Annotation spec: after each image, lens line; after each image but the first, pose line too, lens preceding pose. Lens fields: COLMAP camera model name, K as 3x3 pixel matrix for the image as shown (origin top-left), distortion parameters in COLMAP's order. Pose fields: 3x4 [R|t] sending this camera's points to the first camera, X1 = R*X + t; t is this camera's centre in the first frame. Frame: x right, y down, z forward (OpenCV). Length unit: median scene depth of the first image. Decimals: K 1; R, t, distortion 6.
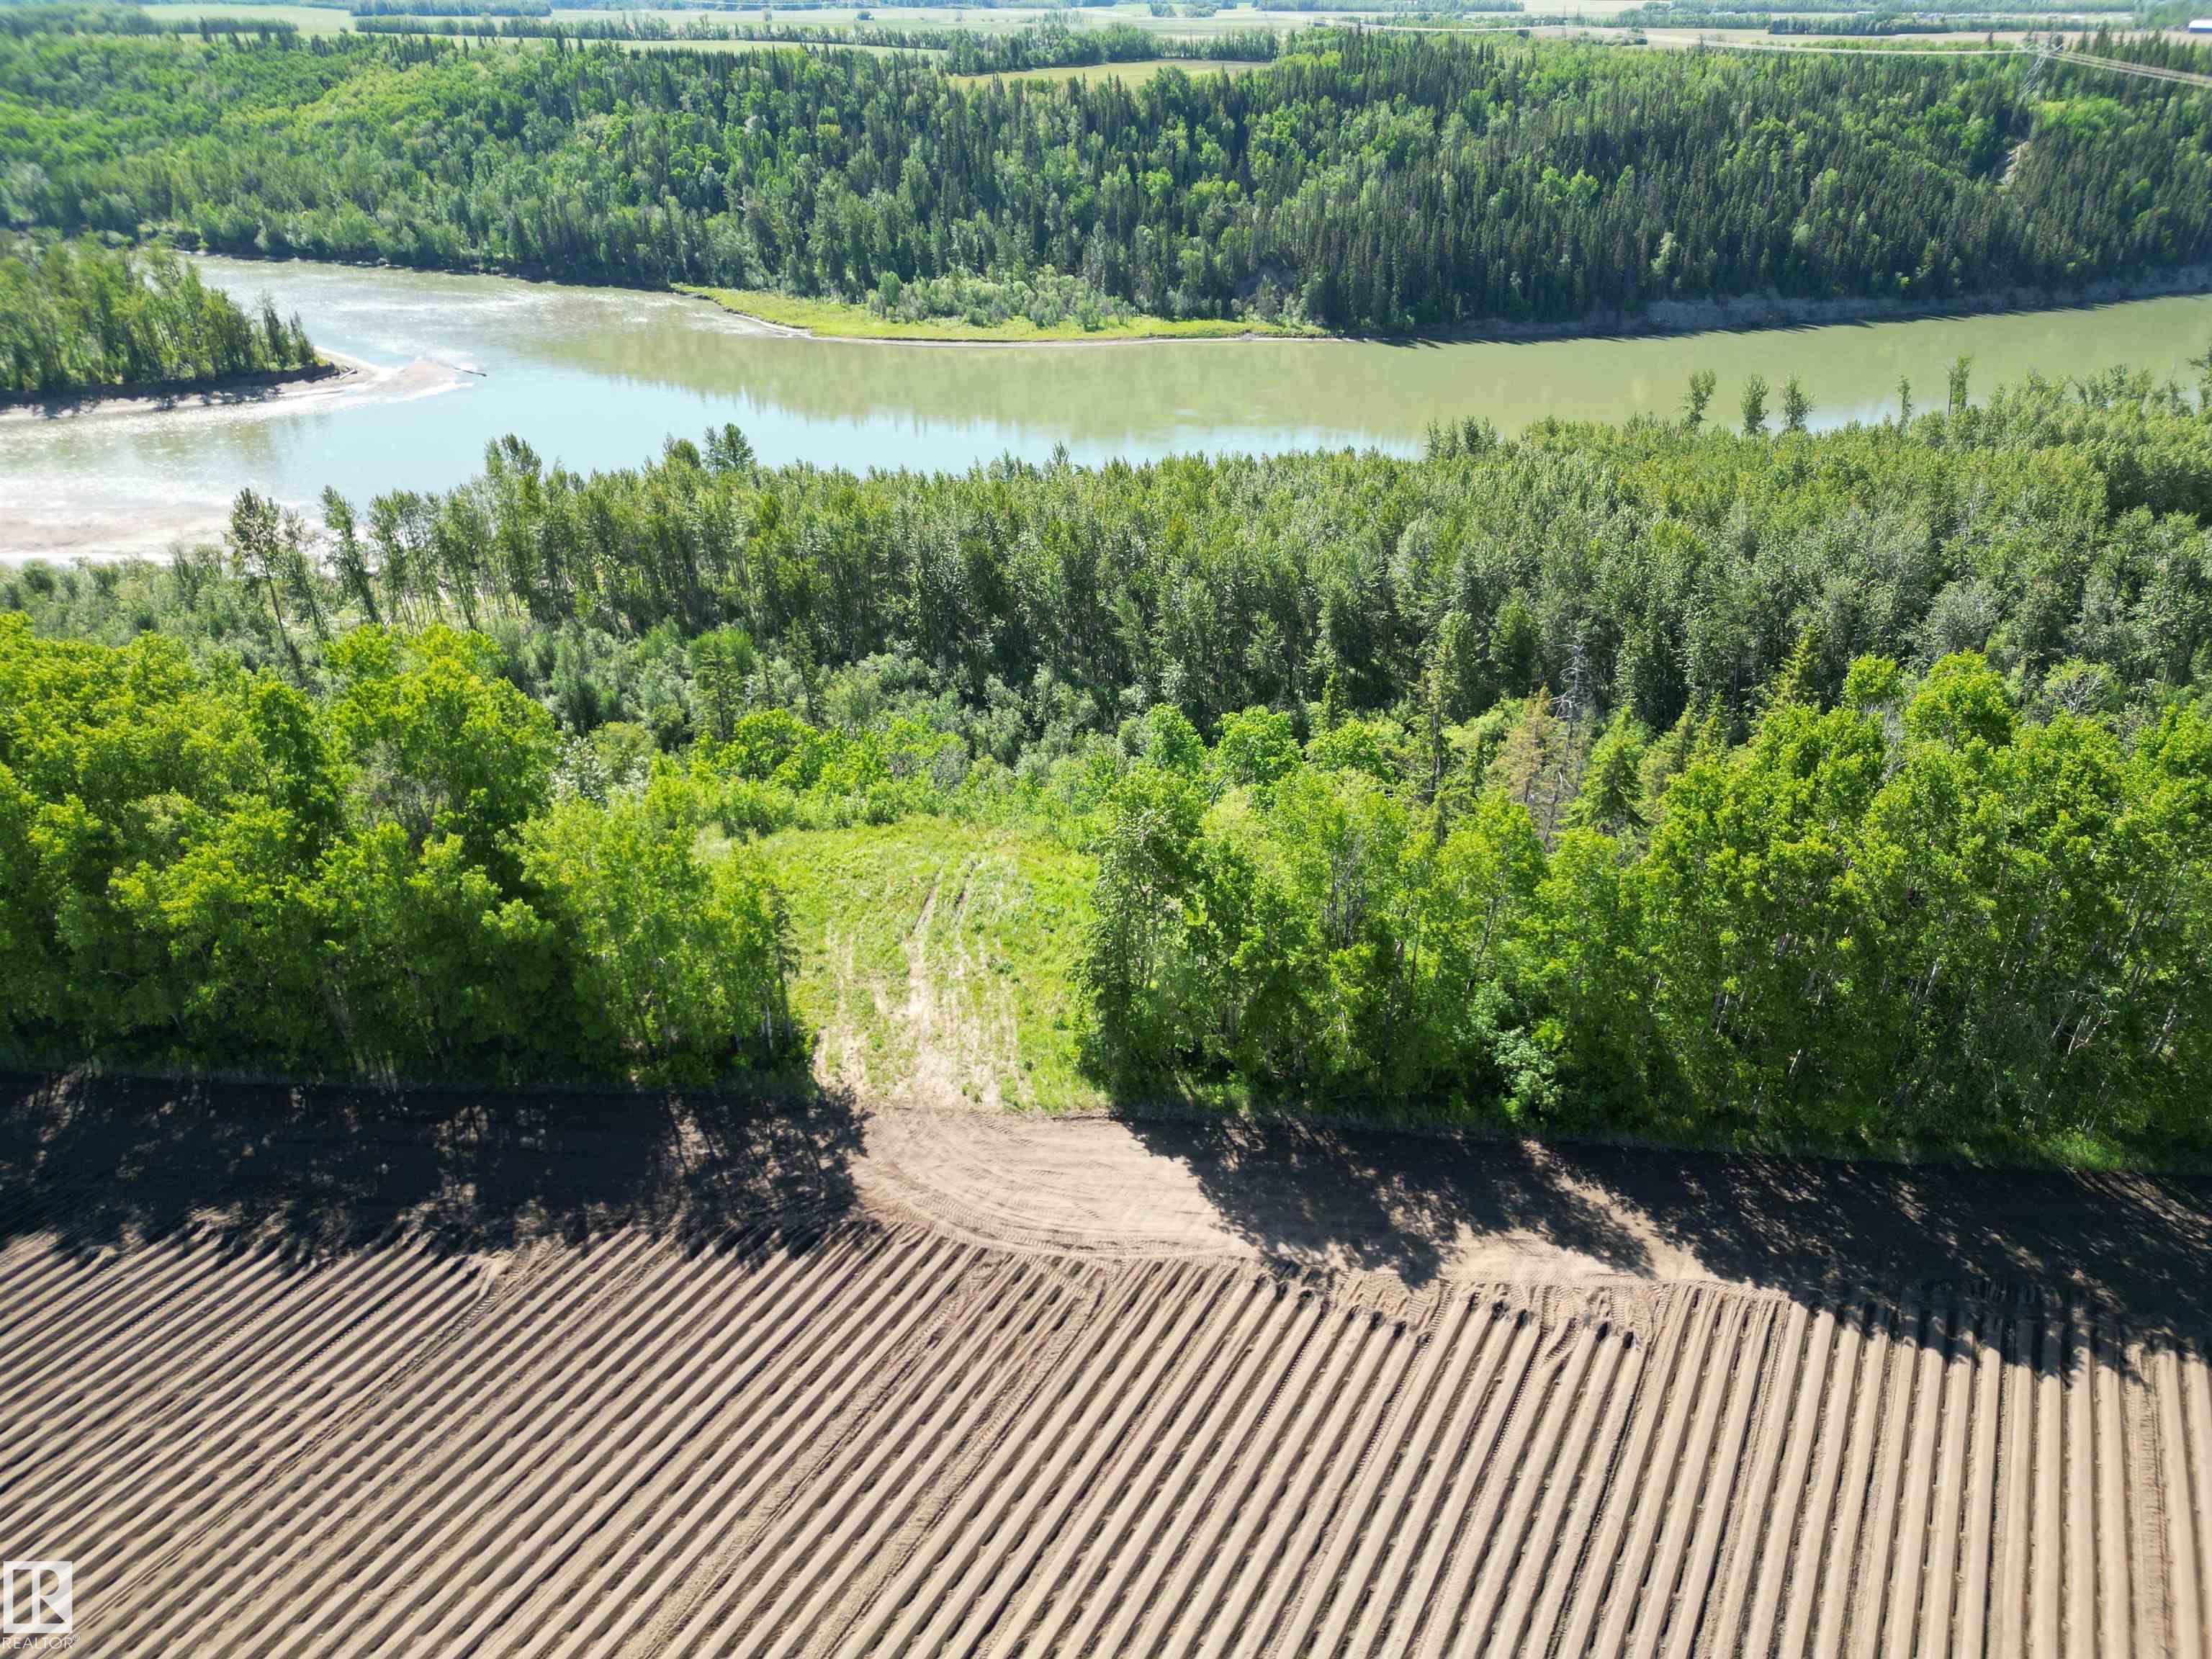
lens RADIAL K [[1568.8, 0, 1099.8], [0, 1568.8, 841.5], [0, 0, 1]] dist [0.059646, -0.054299]
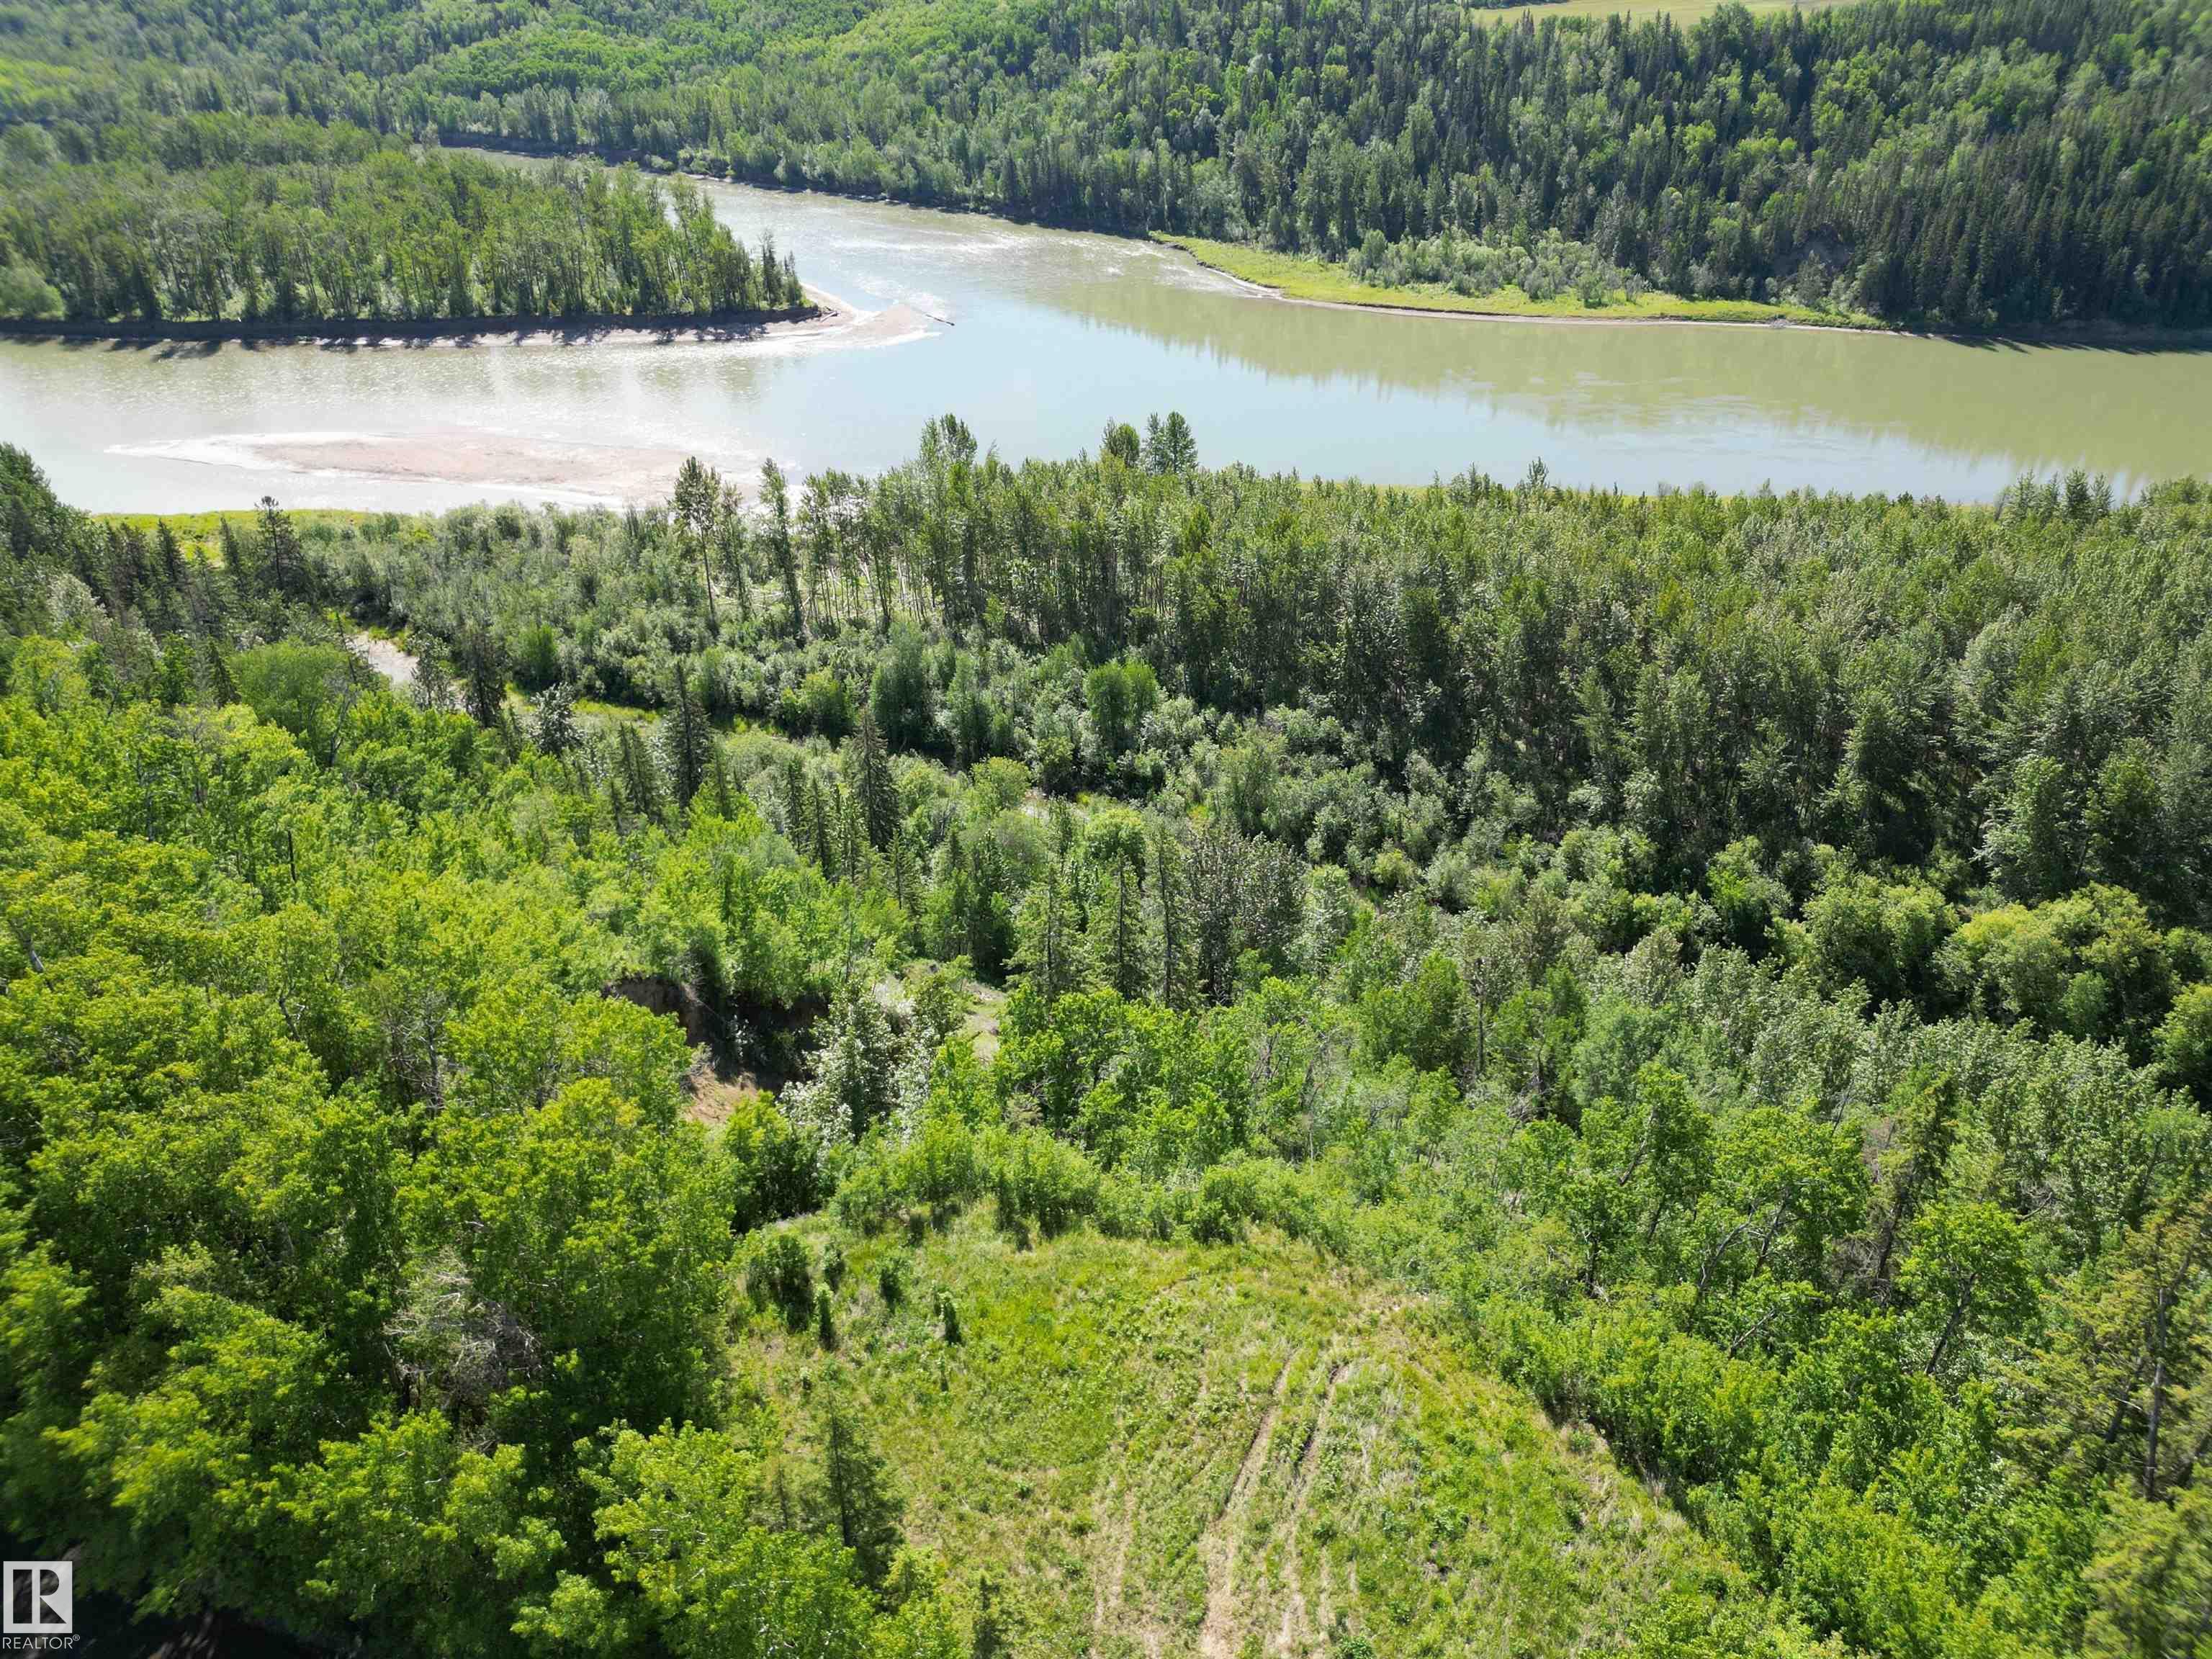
lens RADIAL K [[1568.8, 0, 1081.9], [0, 1568.8, 843.5], [0, 0, 1]] dist [0.059646, -0.054299]
pose [[0.955448, 0.144578, -0.257327, -0.012561], [-0.134220, 0.989284, 0.057469, -0.066587], [0.262878, -0.020370, 0.964614, 0.096134]]
